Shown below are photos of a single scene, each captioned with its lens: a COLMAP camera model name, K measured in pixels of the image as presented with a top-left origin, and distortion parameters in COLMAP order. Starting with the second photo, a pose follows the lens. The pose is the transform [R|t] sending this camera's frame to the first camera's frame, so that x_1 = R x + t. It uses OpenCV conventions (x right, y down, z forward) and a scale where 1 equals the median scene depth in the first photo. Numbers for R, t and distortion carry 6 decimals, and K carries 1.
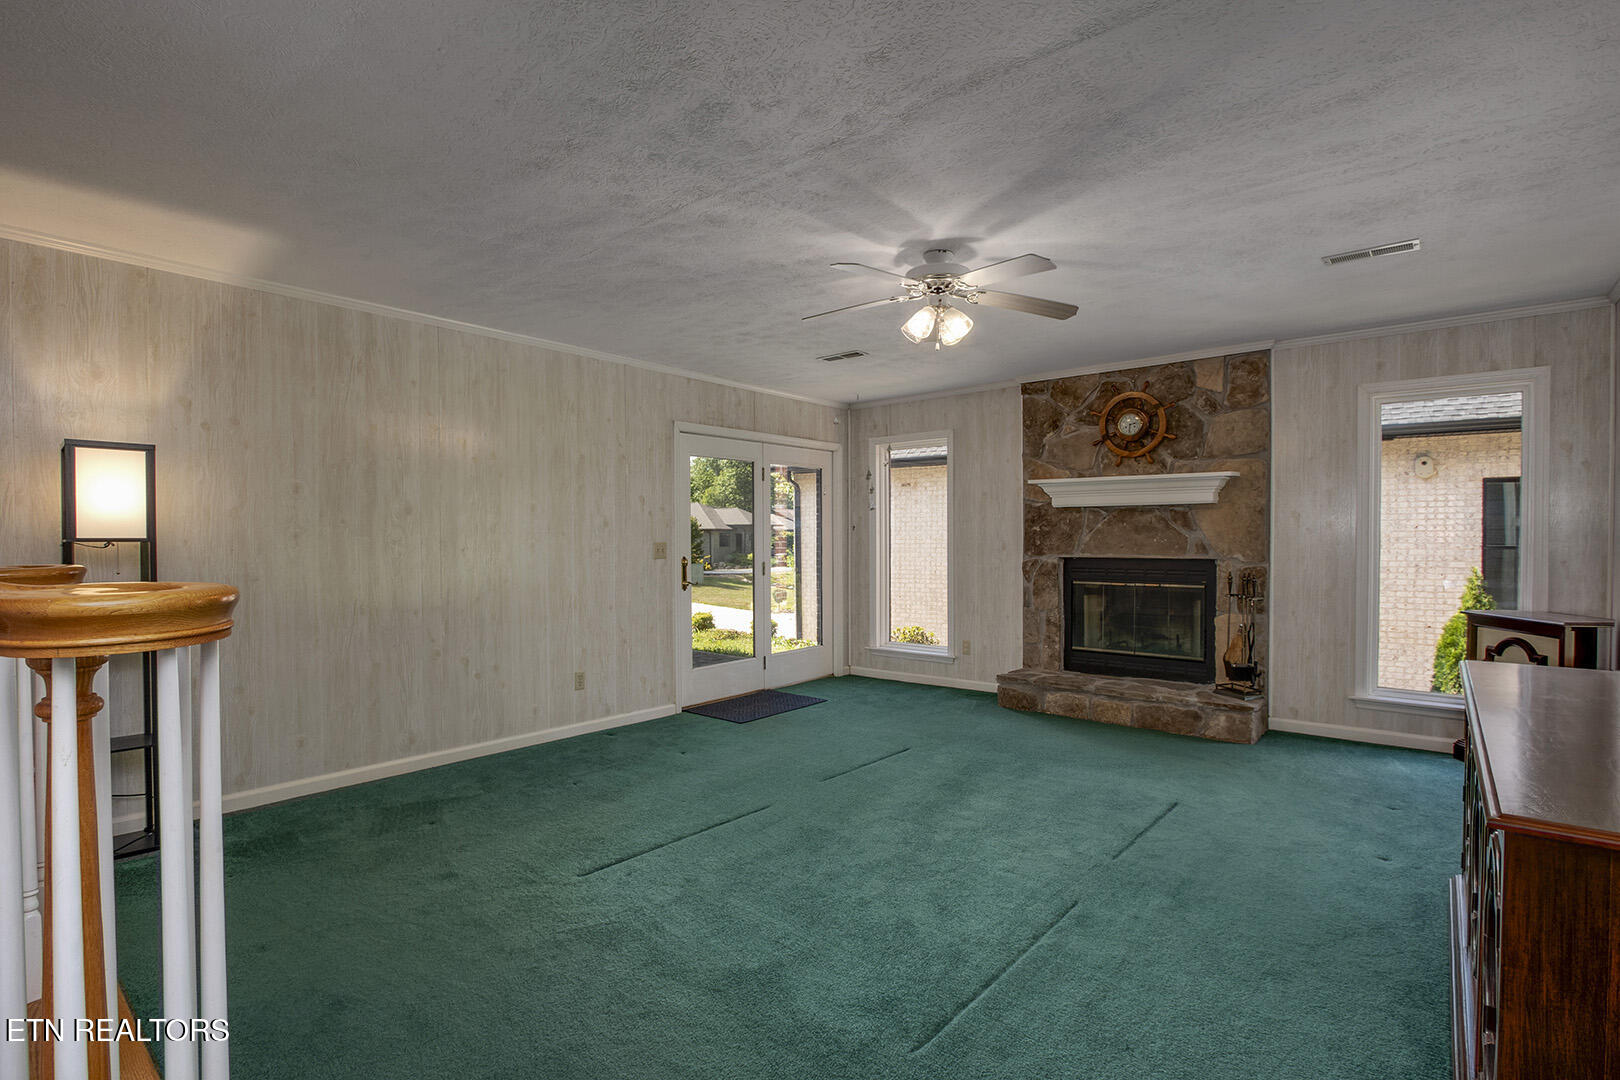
lens RADIAL K [[760.9, 0, 809.5], [0, 760.9, 550.4], [0, 0, 1]] dist [-0.018050, 0.000194]
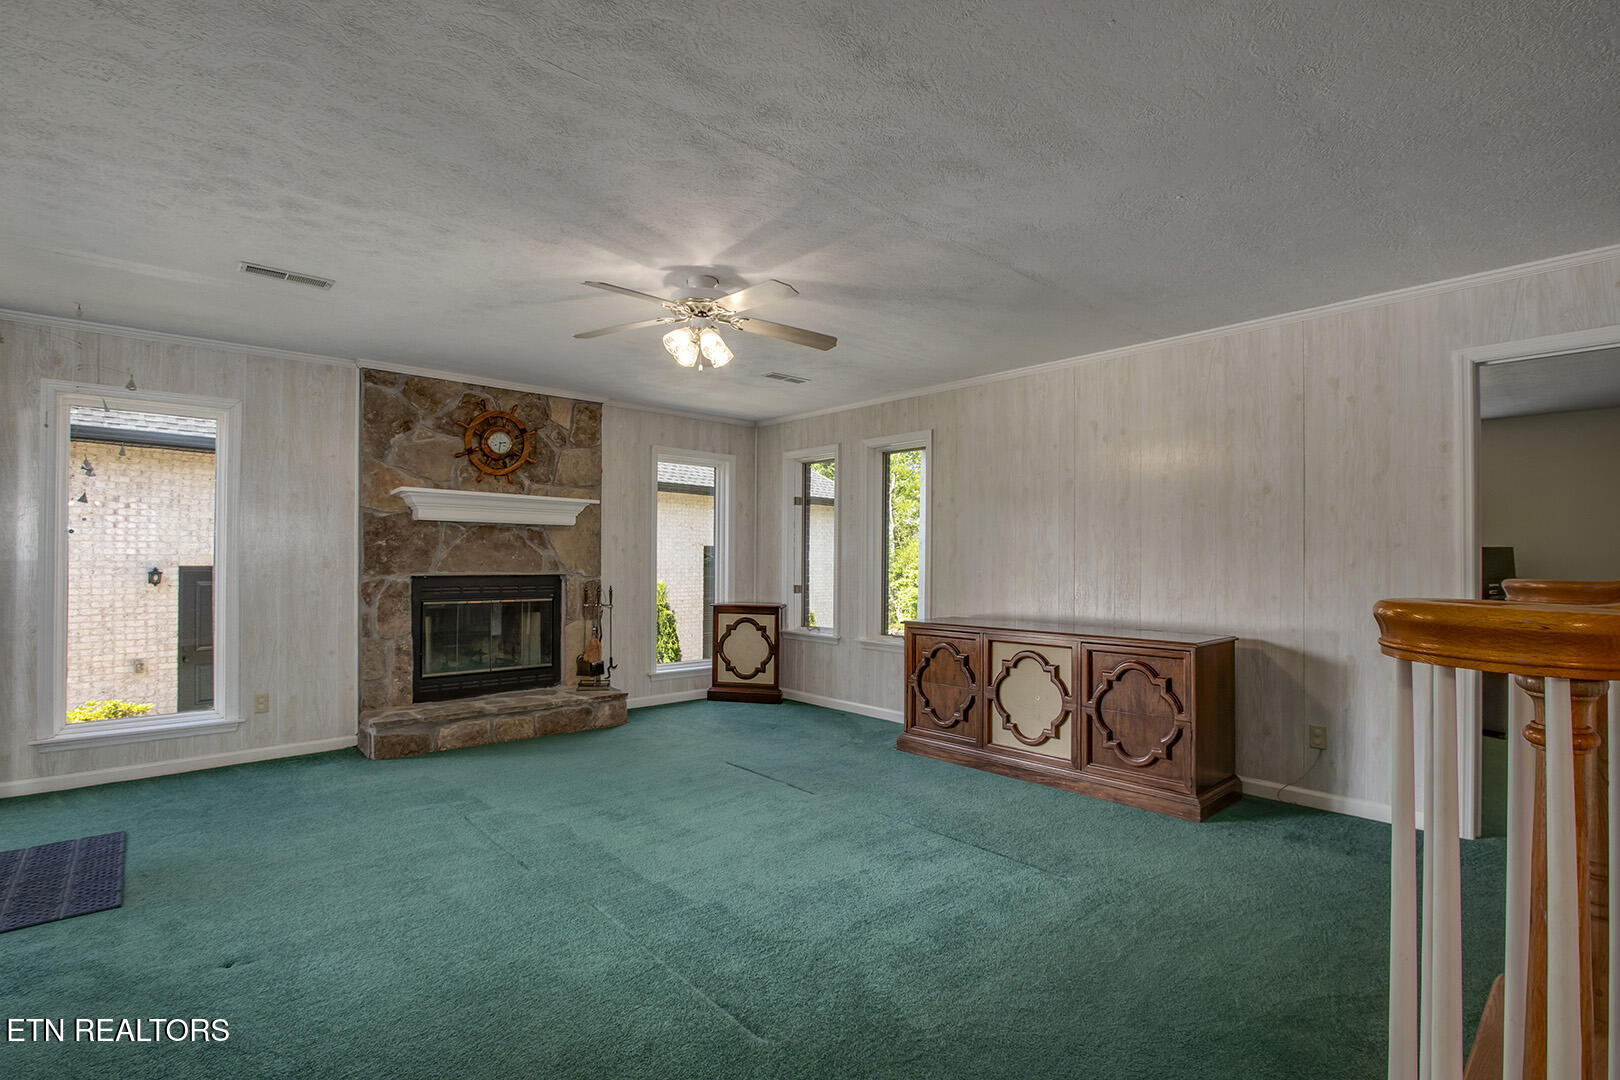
lens RADIAL K [[760.9, 0, 809.5], [0, 760.9, 550.4], [0, 0, 1]] dist [-0.018050, 0.000194]
pose [[0.139903, 0.014037, 0.990066, -0.525943], [0.007906, 0.999852, -0.015293, -0.004060], [-0.990134, 0.009967, 0.139772, 0.456633]]
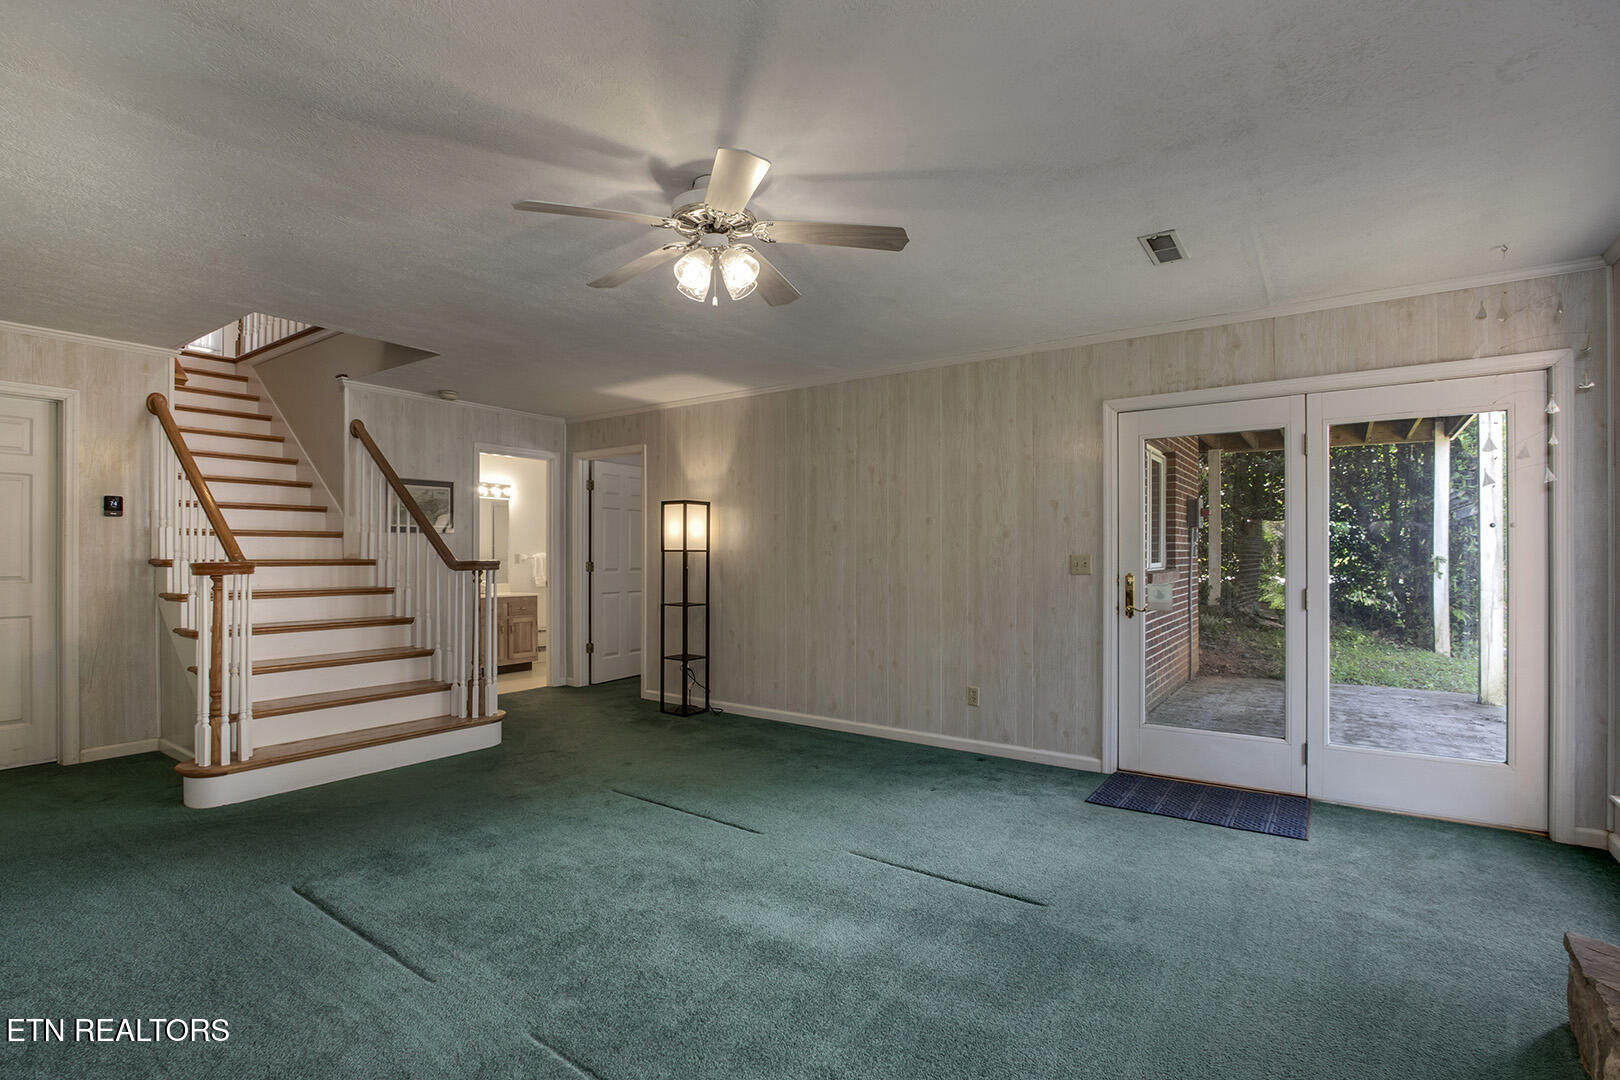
lens RADIAL K [[754.3, 0, 811.1], [0, 754.3, 549.8], [0, 0, 1]] dist [-0.047807, 0.000033]
pose [[0.087831, 0.001275, -0.996135, 0.592164], [-0.015574, 0.999879, -0.000094, -0.011890], [0.996014, 0.015522, 0.087841, 0.658489]]
